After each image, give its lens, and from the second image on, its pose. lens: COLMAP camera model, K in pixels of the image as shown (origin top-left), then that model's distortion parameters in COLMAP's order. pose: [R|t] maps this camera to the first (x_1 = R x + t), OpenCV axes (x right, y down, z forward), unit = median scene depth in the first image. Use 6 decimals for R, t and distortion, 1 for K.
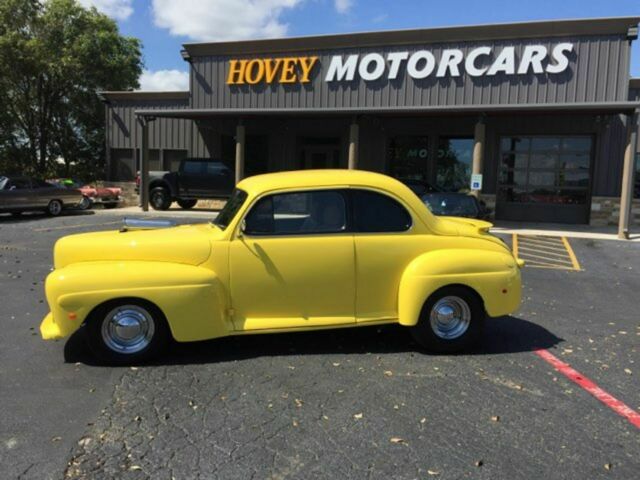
lens RADIAL K [[555.6, 0, 323.3], [0, 555.6, 236.6], [0, 0, 1]] dist [0.066622, -0.096058]
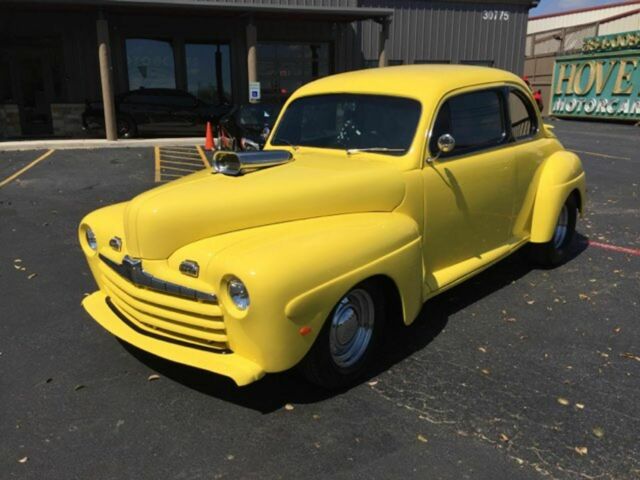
lens RADIAL K [[555.6, 0, 303.9], [0, 555.6, 233.8], [0, 0, 1]] dist [0.066622, -0.096058]
pose [[0.810367, -0.171491, 0.560264, -0.652202], [0.089553, 0.981225, 0.170812, -0.041952], [-0.579038, -0.088247, 0.810511, 0.494699]]
